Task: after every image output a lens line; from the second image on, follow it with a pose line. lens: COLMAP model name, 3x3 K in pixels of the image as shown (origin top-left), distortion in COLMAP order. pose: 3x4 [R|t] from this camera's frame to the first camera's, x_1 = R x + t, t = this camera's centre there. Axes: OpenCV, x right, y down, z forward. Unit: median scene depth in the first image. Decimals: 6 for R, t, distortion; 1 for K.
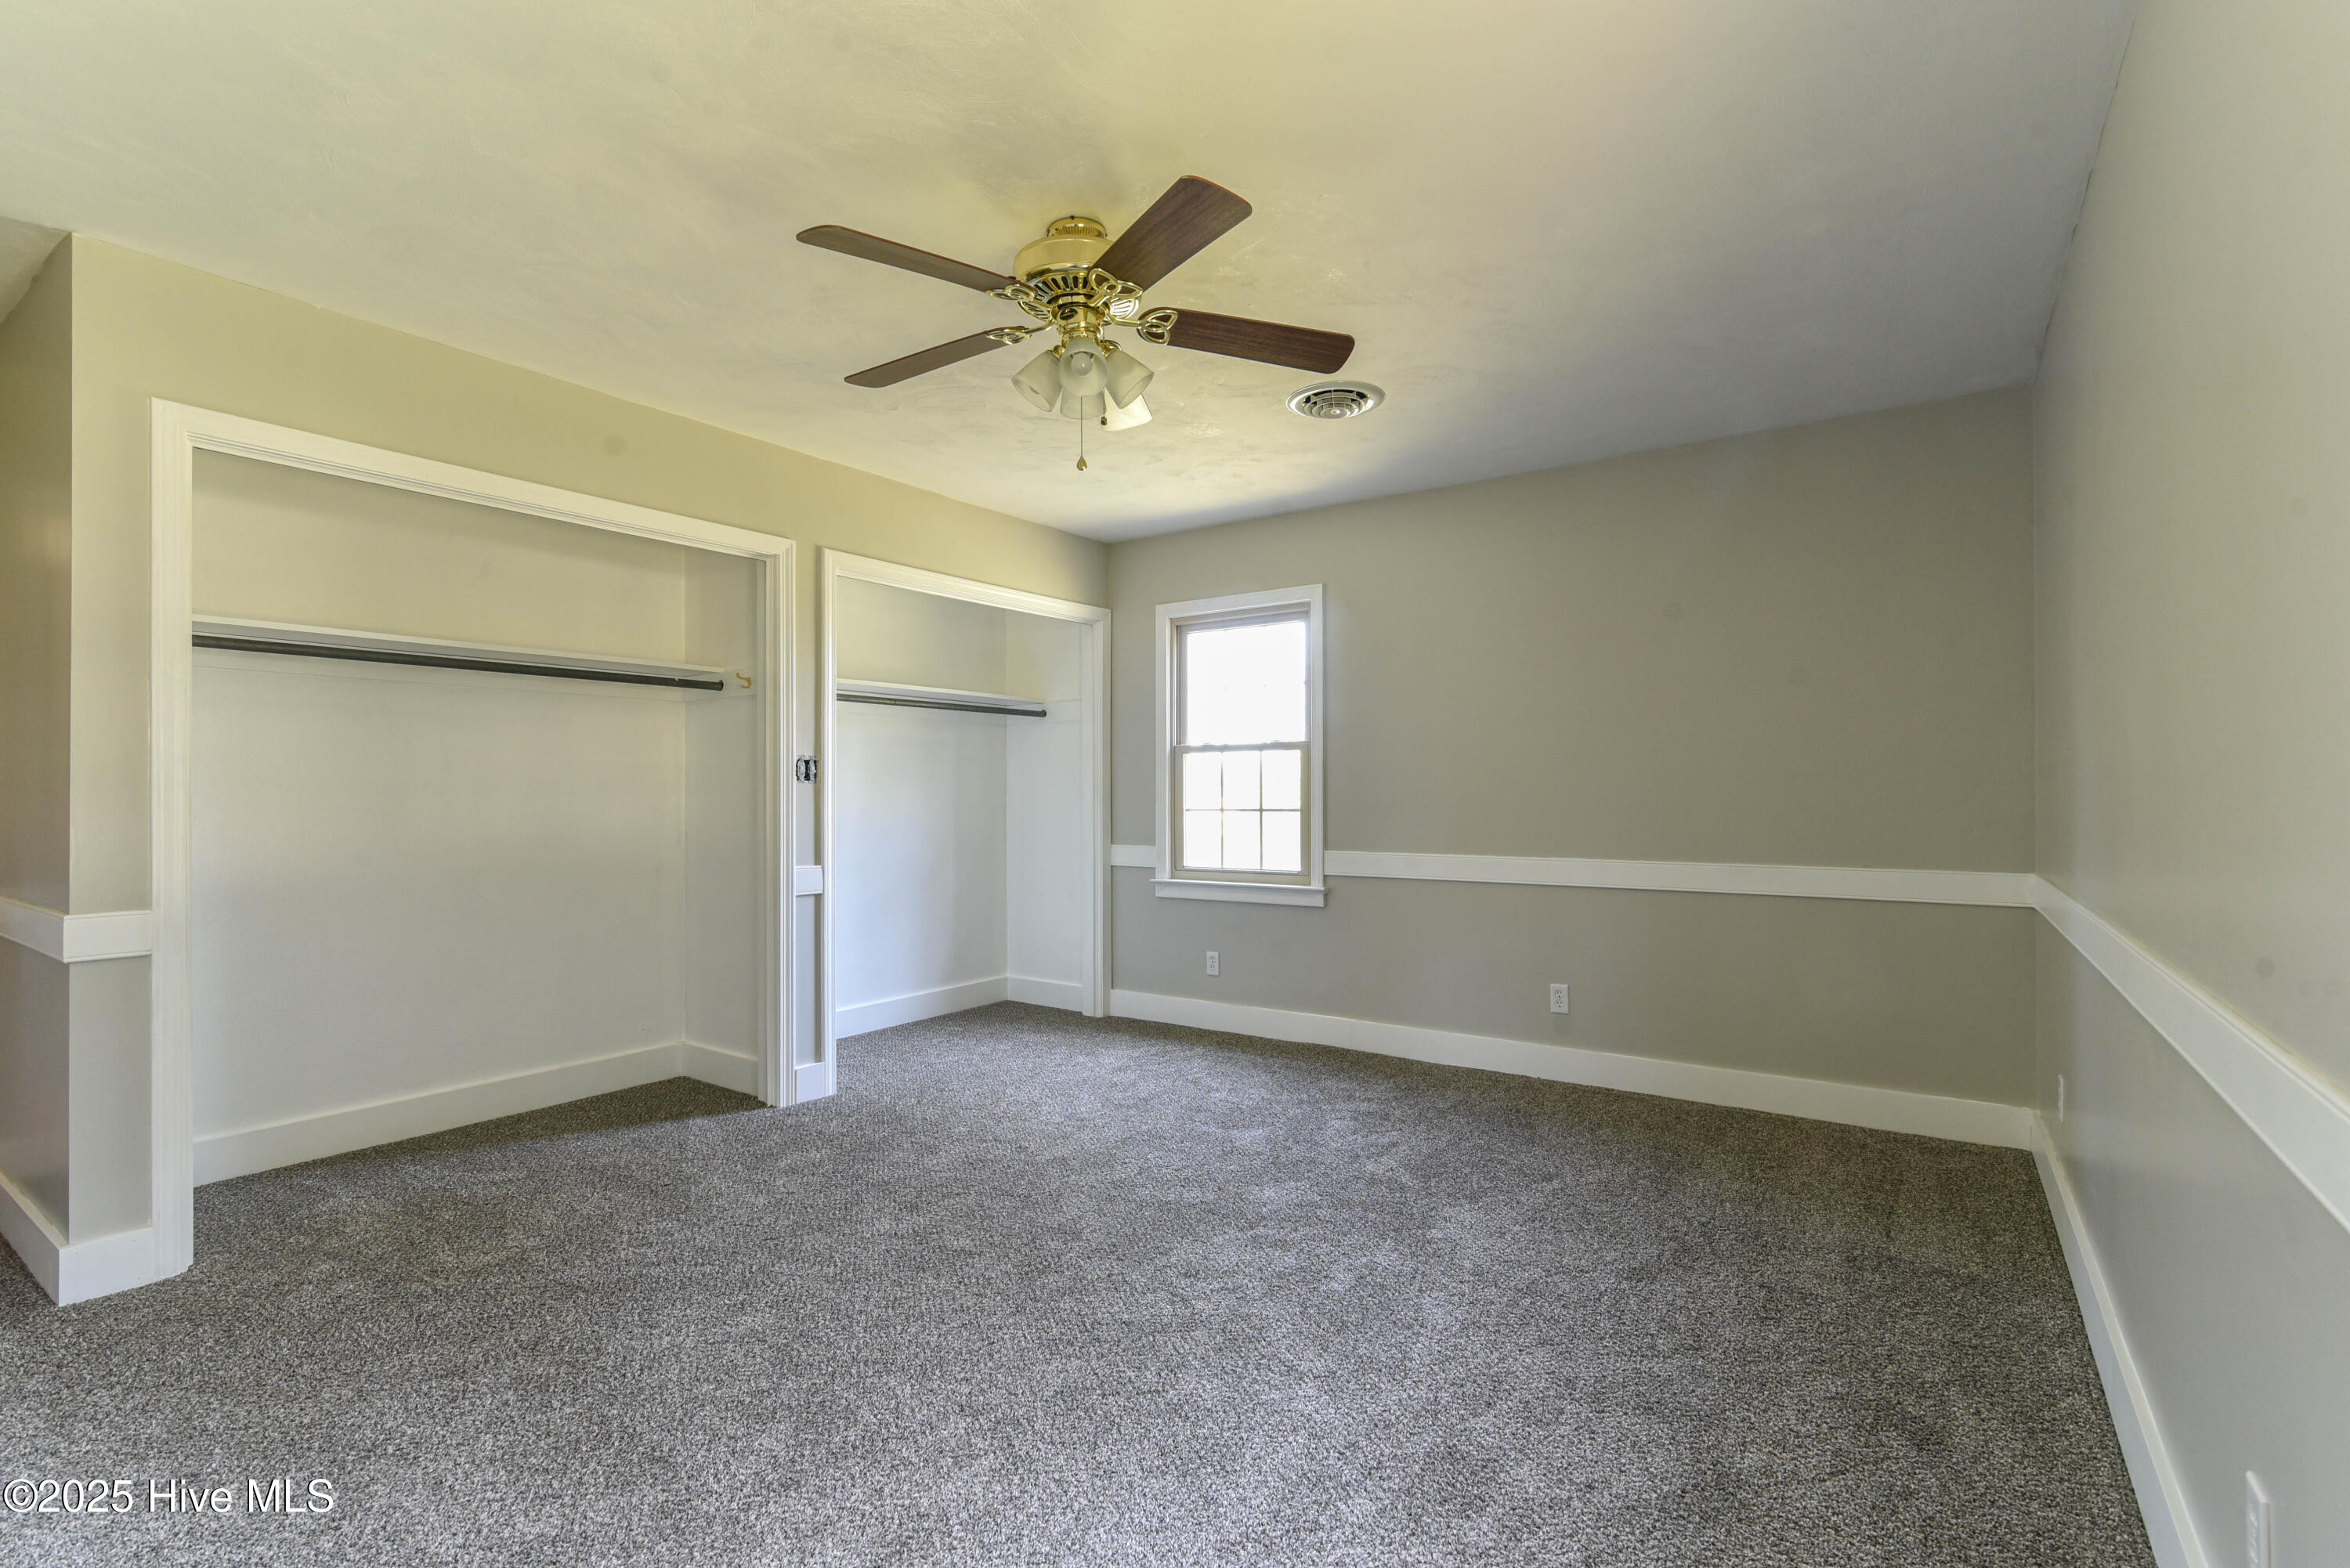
lens RADIAL K [[1057.0, 0, 1175.0], [0, 1057.0, 784.0], [0, 0, 1]] dist [-0.000175, -0.000017]
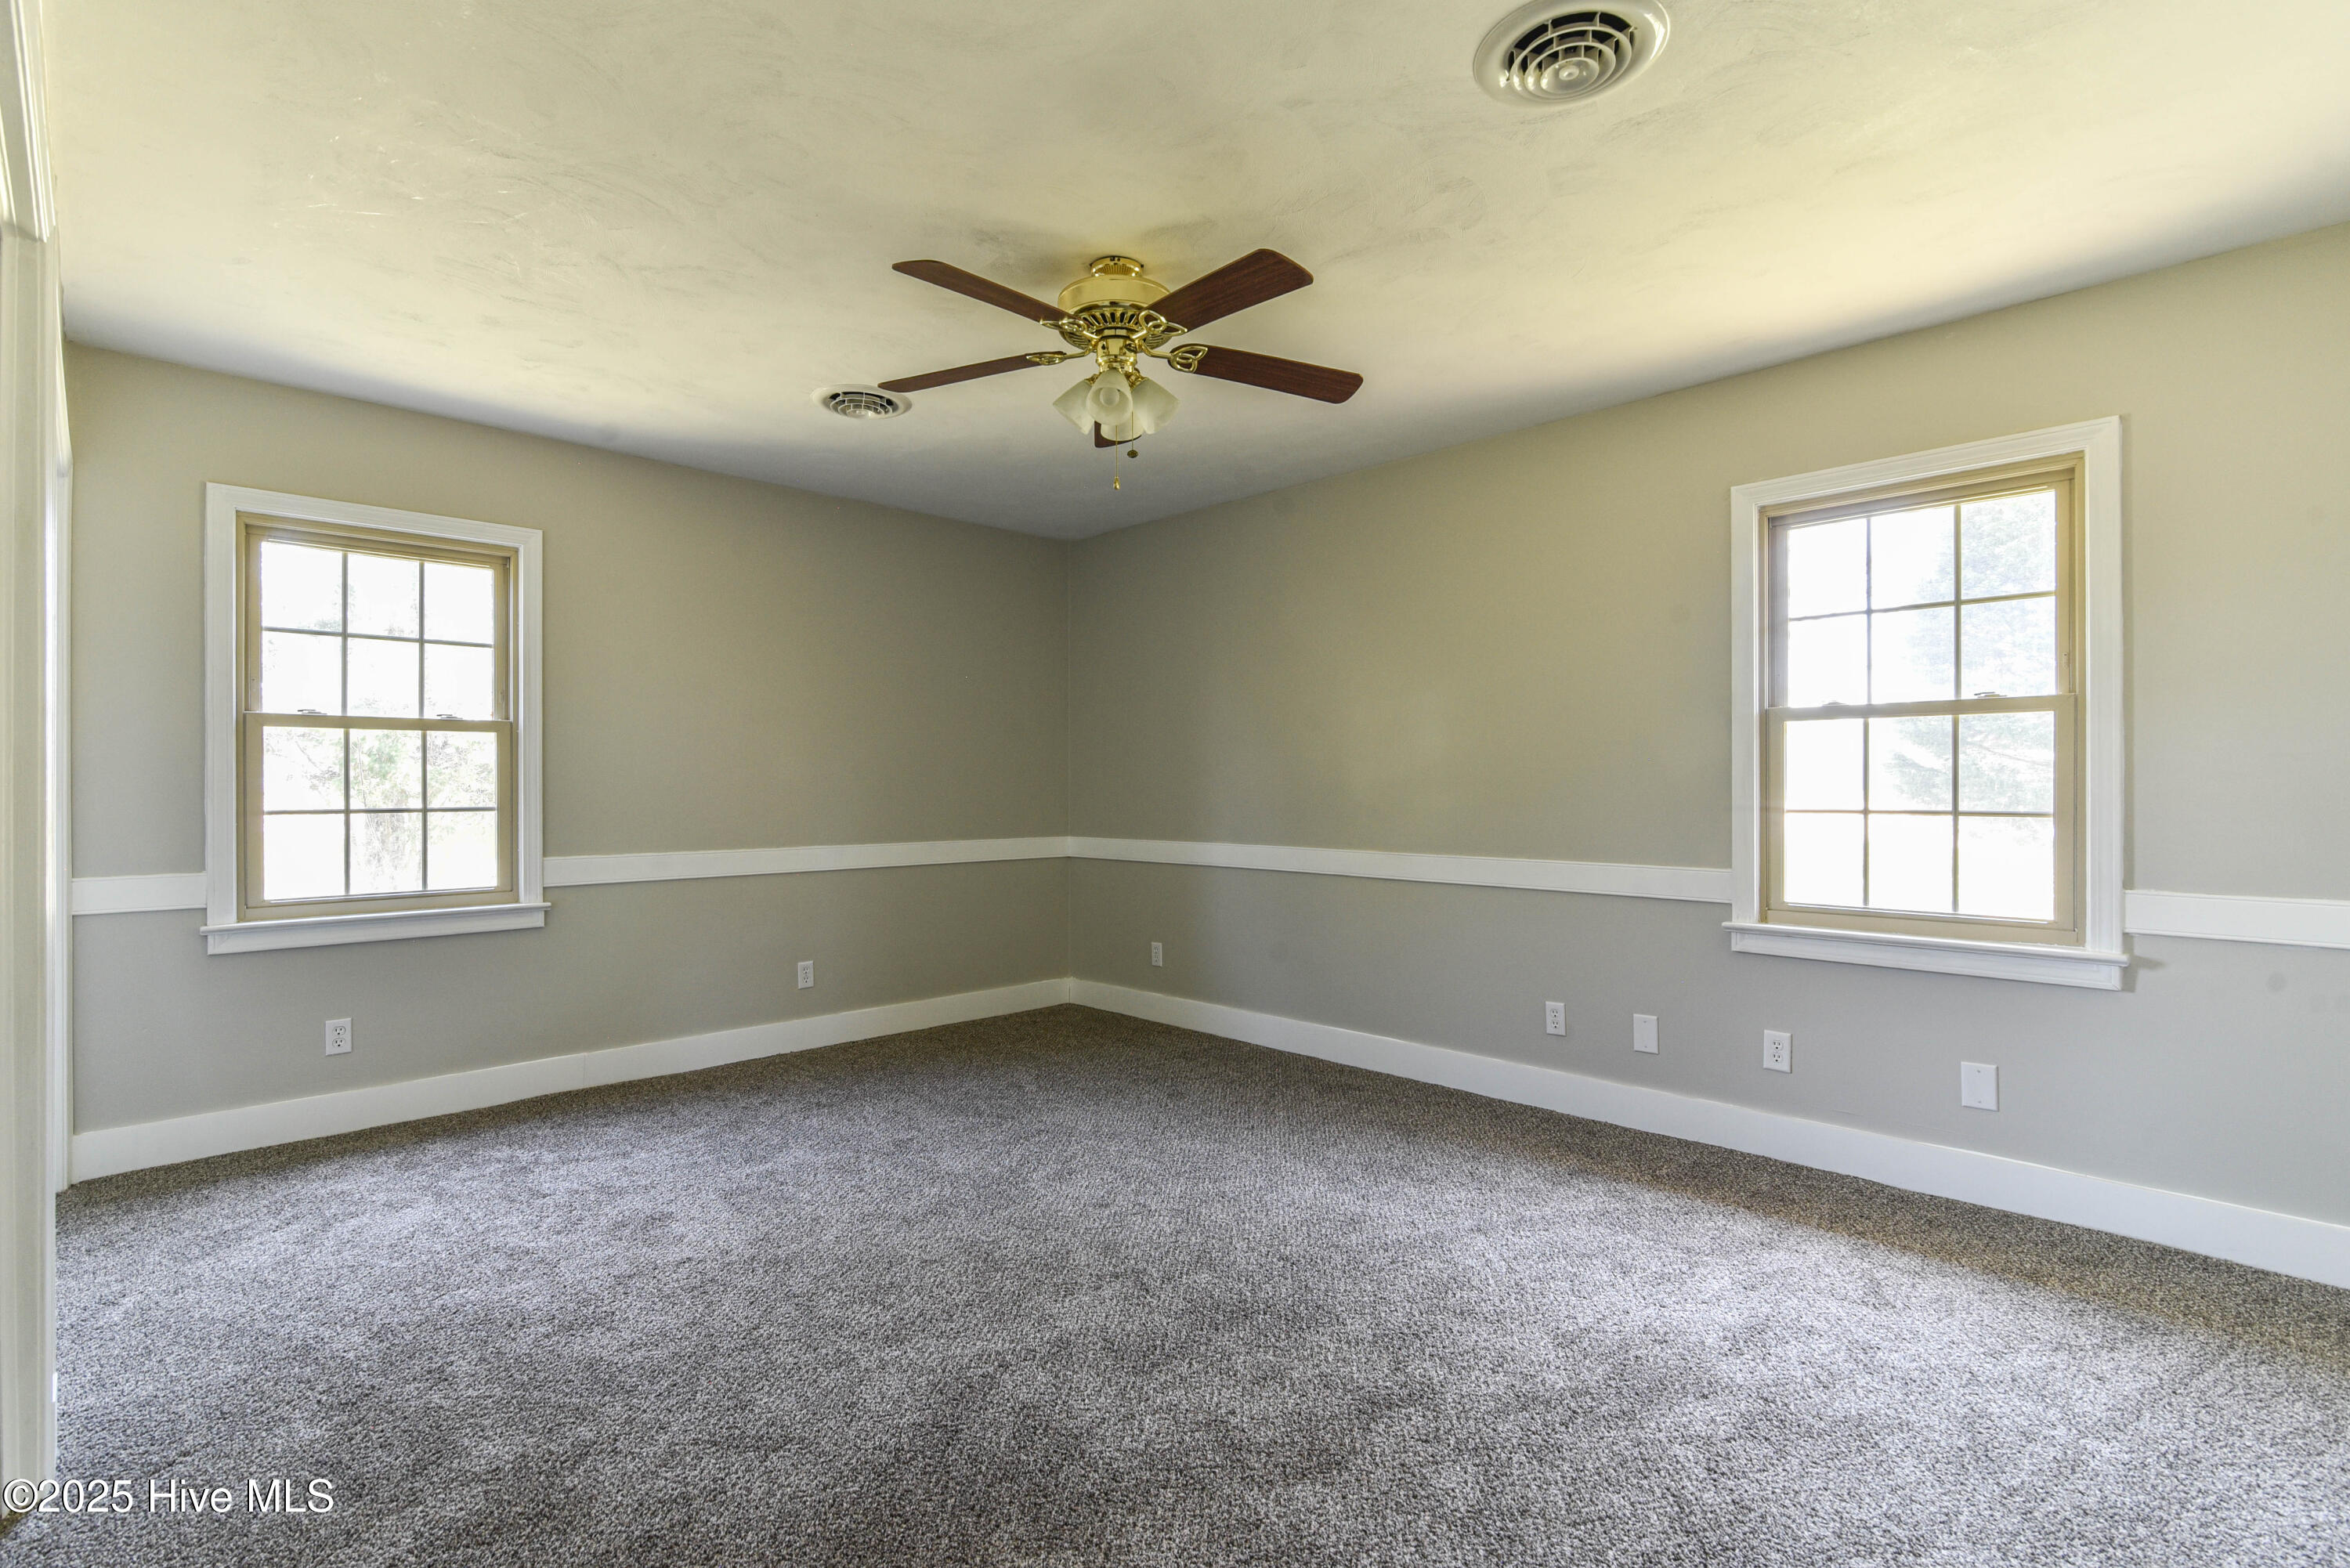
lens RADIAL K [[1118.8, 0, 1175.0], [0, 1118.8, 784.0], [0, 0, 1]] dist [0.000186, -0.000004]
pose [[0.192585, -0.000489, 0.981280, -0.612527], [-0.014615, 0.999888, 0.003367, -0.003696], [-0.981171, -0.014989, 0.192556, 0.357248]]
